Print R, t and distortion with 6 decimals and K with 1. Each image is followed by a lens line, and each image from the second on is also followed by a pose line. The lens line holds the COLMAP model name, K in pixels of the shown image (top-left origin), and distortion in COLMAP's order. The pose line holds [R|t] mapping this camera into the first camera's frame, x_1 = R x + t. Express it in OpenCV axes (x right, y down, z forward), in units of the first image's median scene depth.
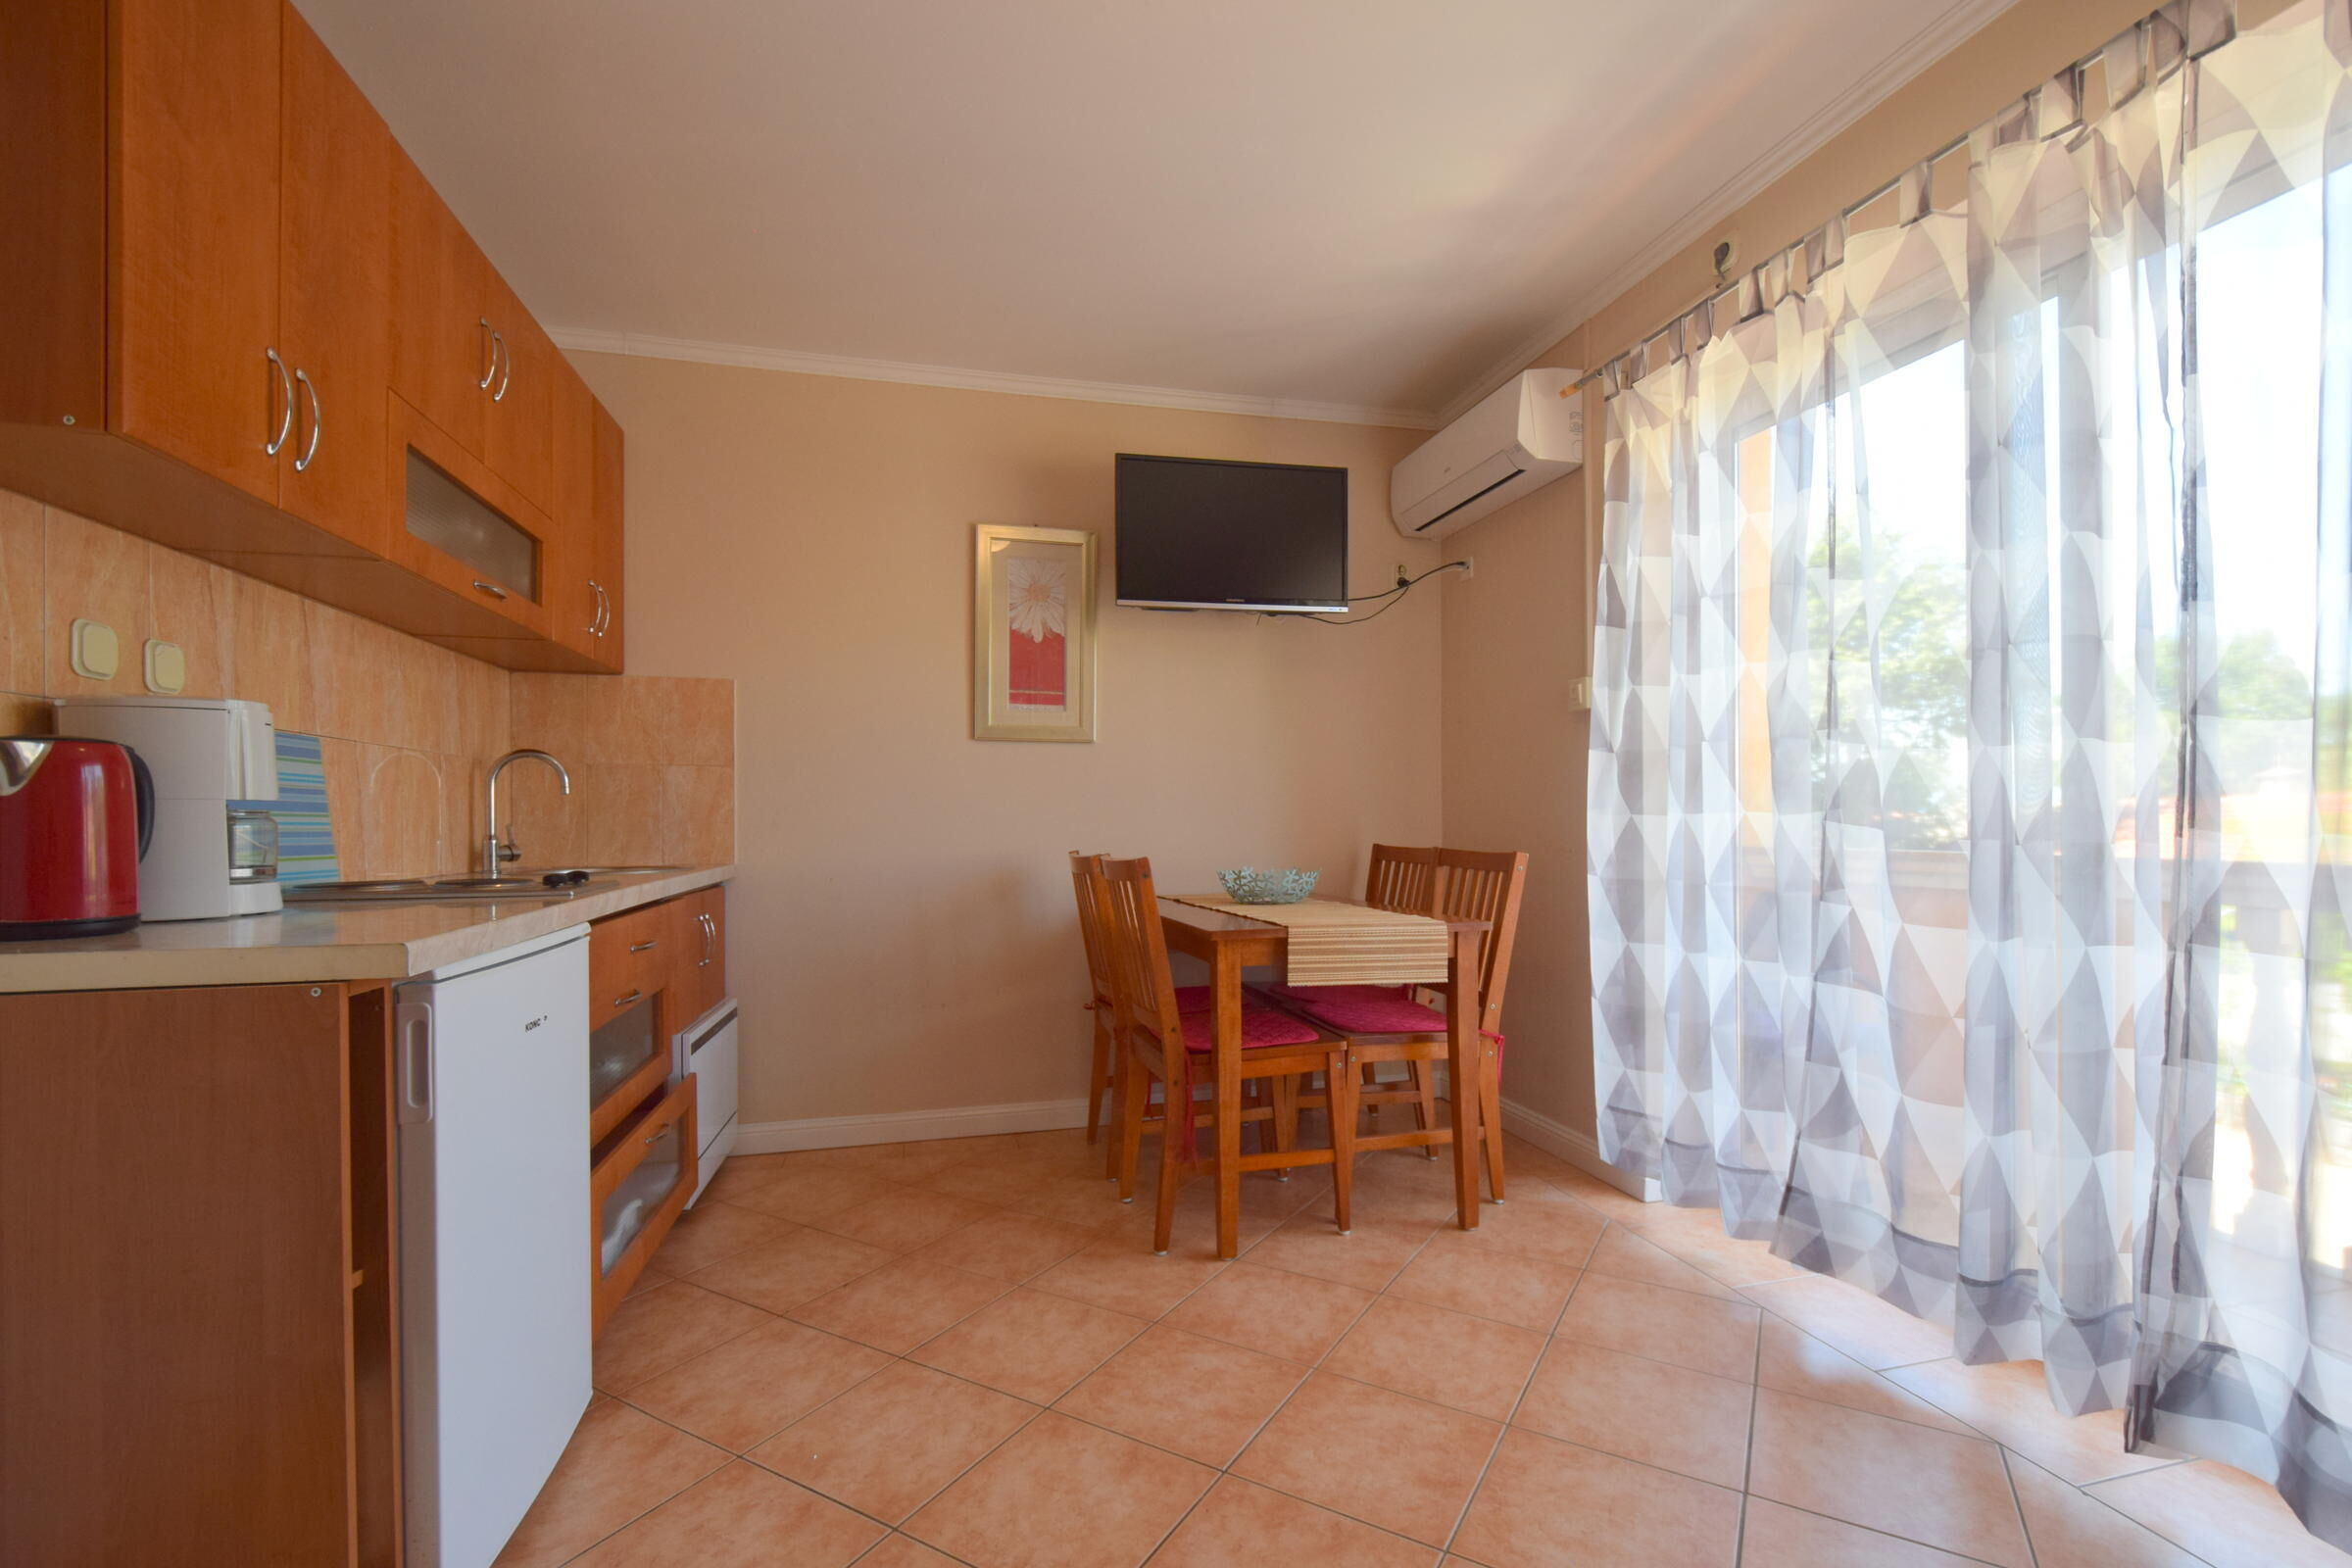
lens RADIAL K [[1017.1, 0, 1210.4], [0, 1017.1, 812.3], [0, 0, 1]] dist [0.008785, -0.008632]
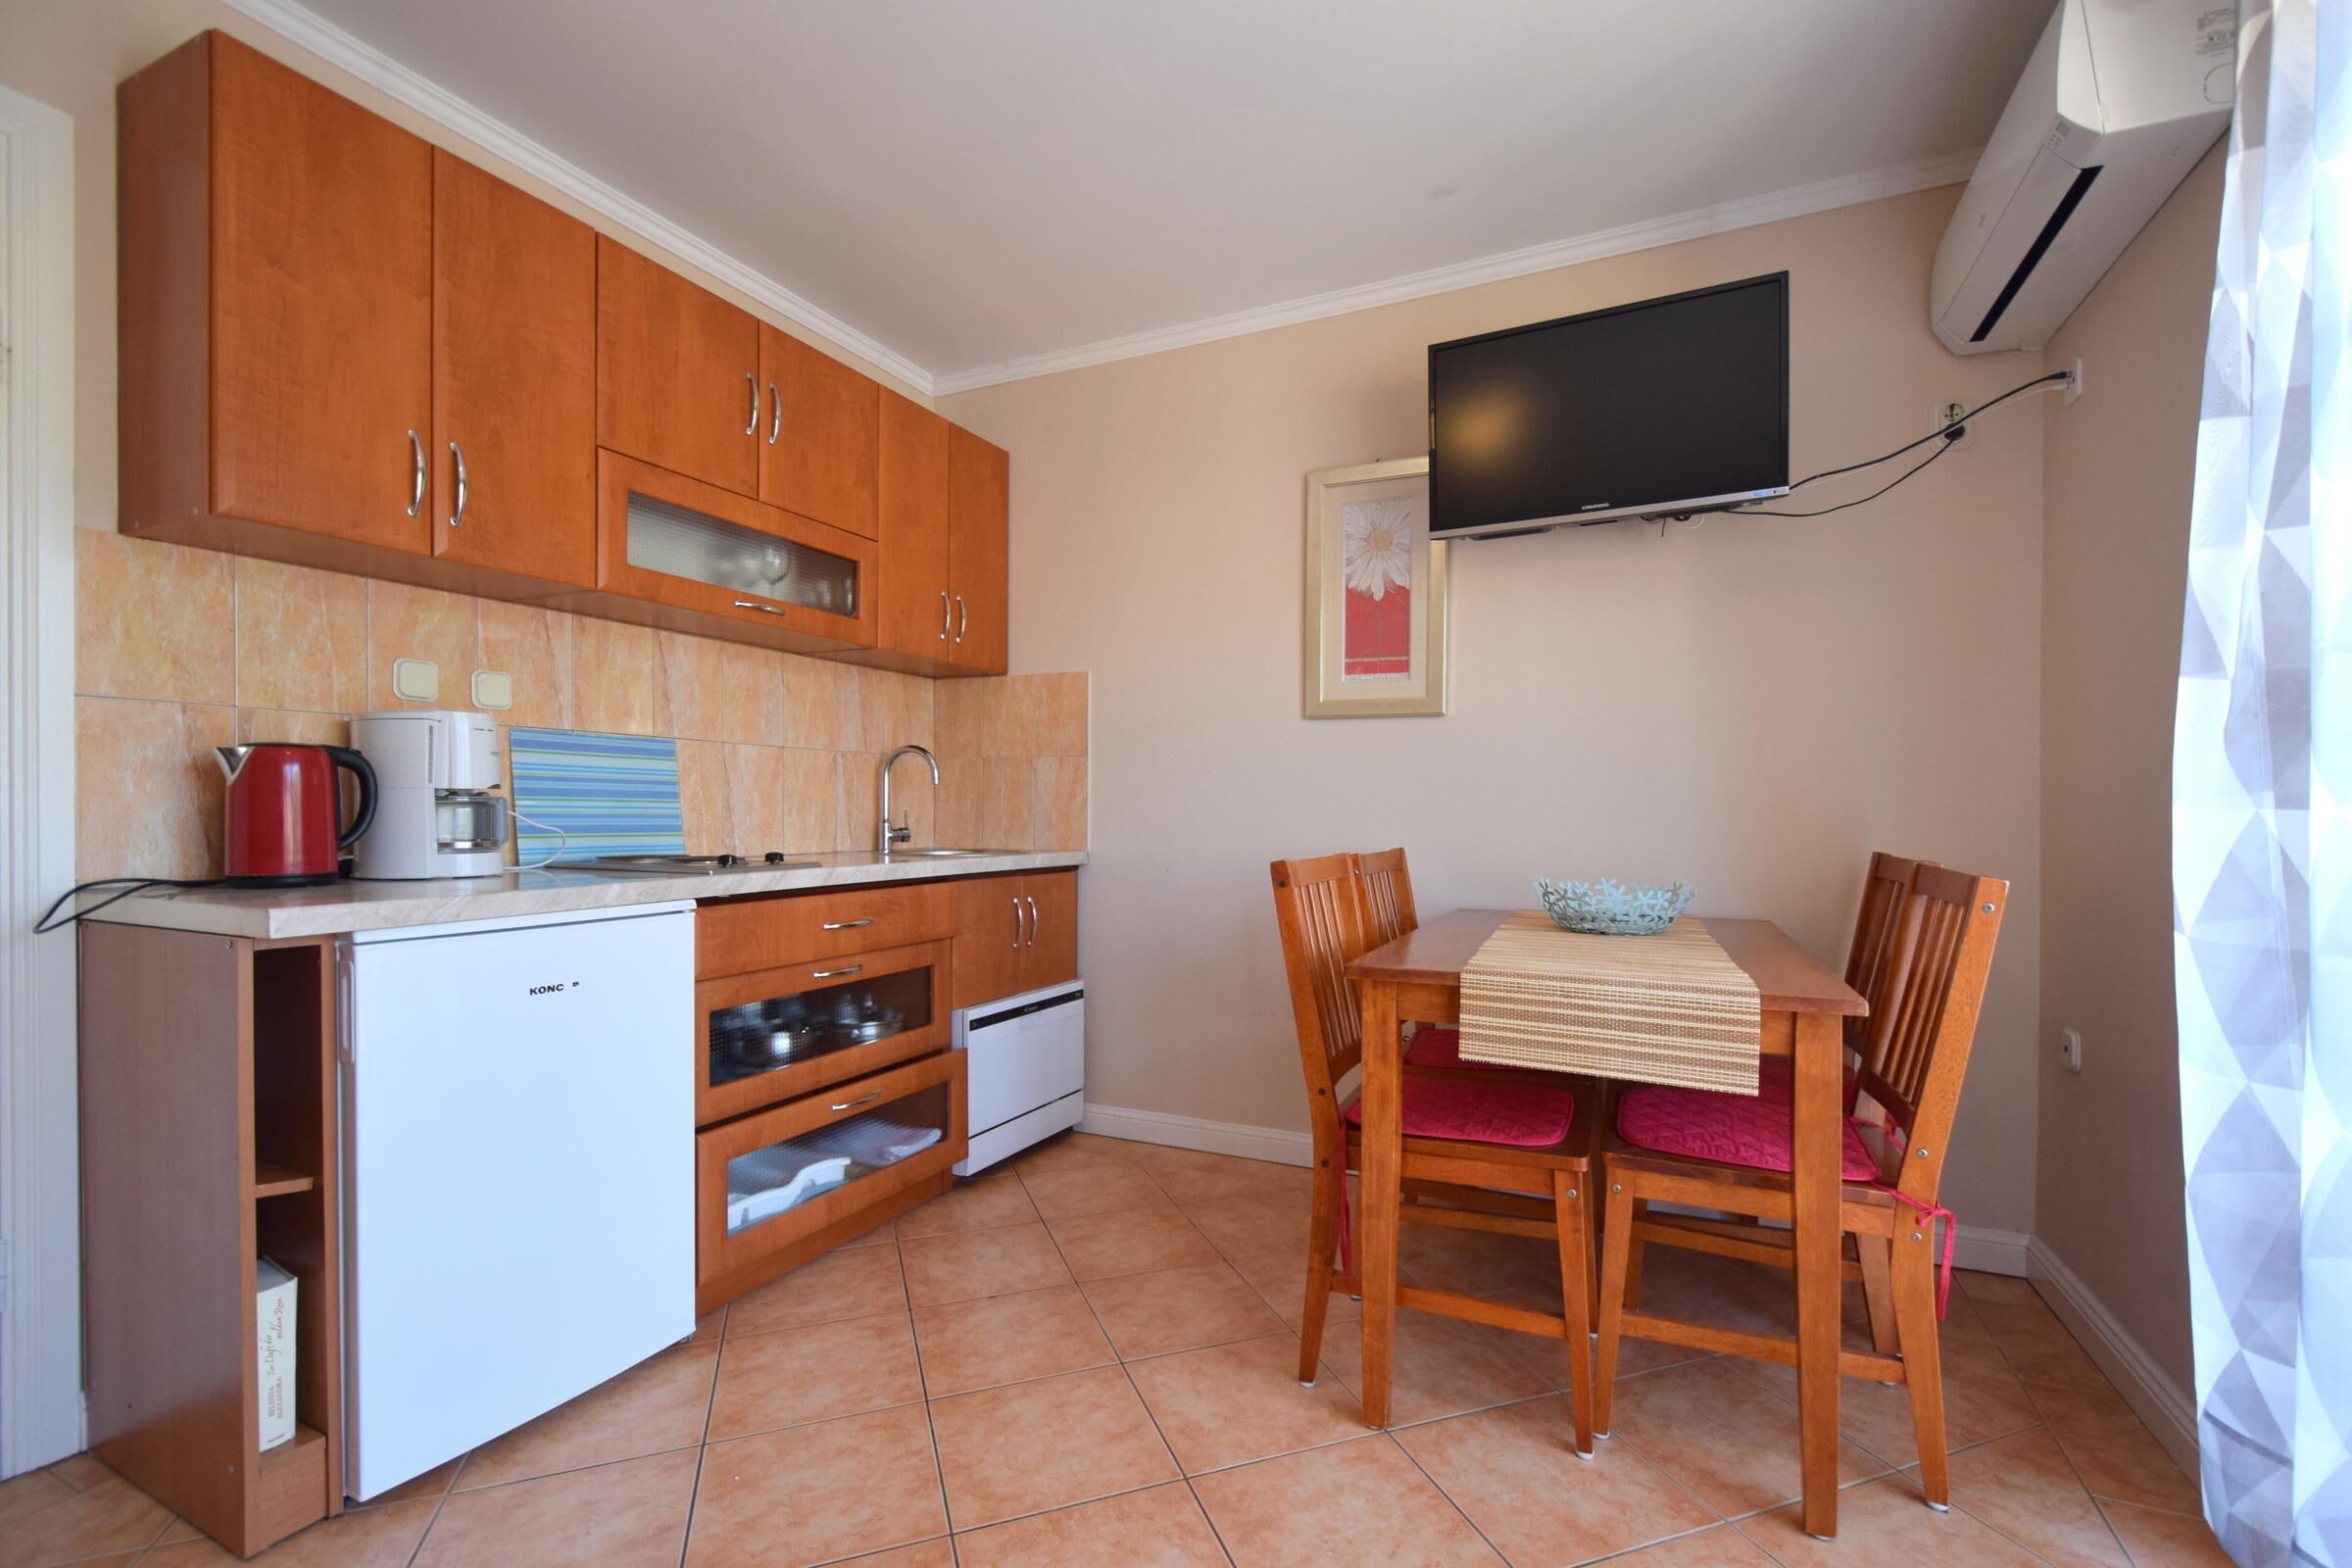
lens RADIAL K [[1017.1, 0, 1210.4], [0, 1017.1, 812.3], [0, 0, 1]] dist [0.008785, -0.008632]
pose [[0.773406, 0.009351, -0.633842, 0.372179], [-0.003187, 0.999936, 0.010863, 0.000624], [0.633903, -0.006382, 0.773386, 0.371723]]
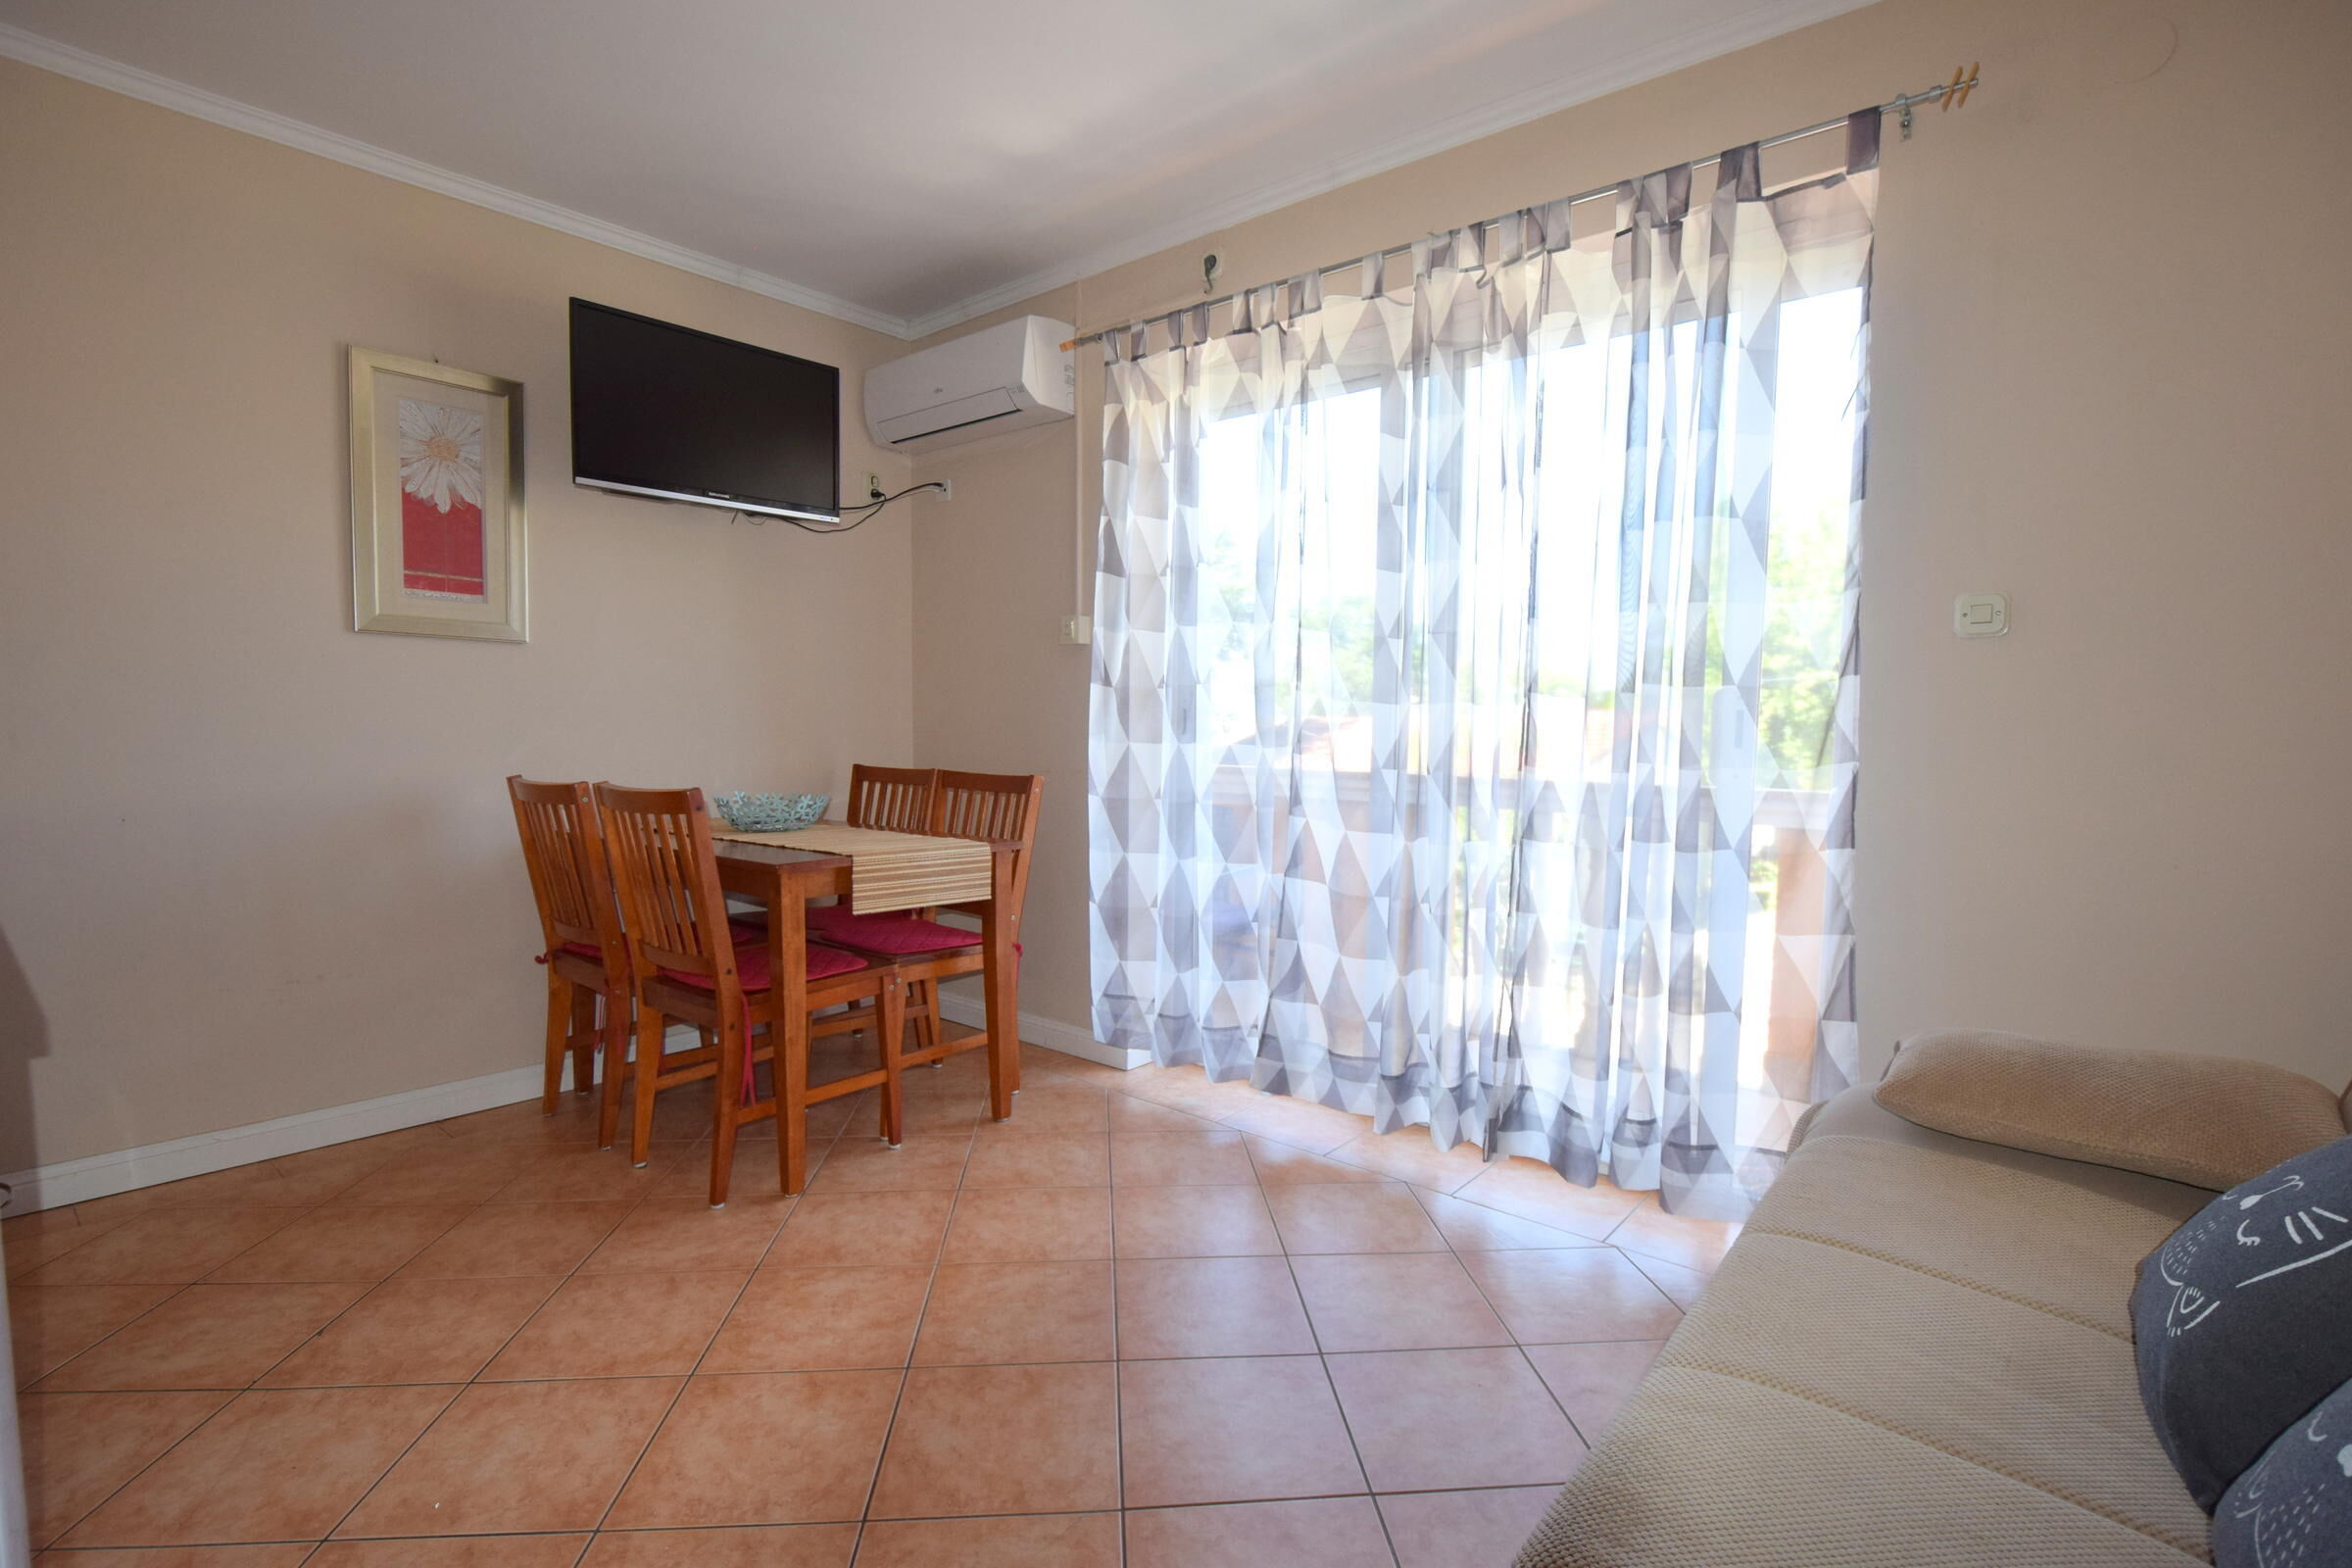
lens RADIAL K [[1058.5, 0, 1178.1], [0, 1058.5, 800.7], [0, 0, 1]] dist [0.001062, -0.010854]
pose [[0.822651, -0.023135, 0.568076, -0.245673], [-0.021659, 0.997171, 0.071975, -0.021619], [-0.568134, -0.071514, 0.819823, -0.019243]]
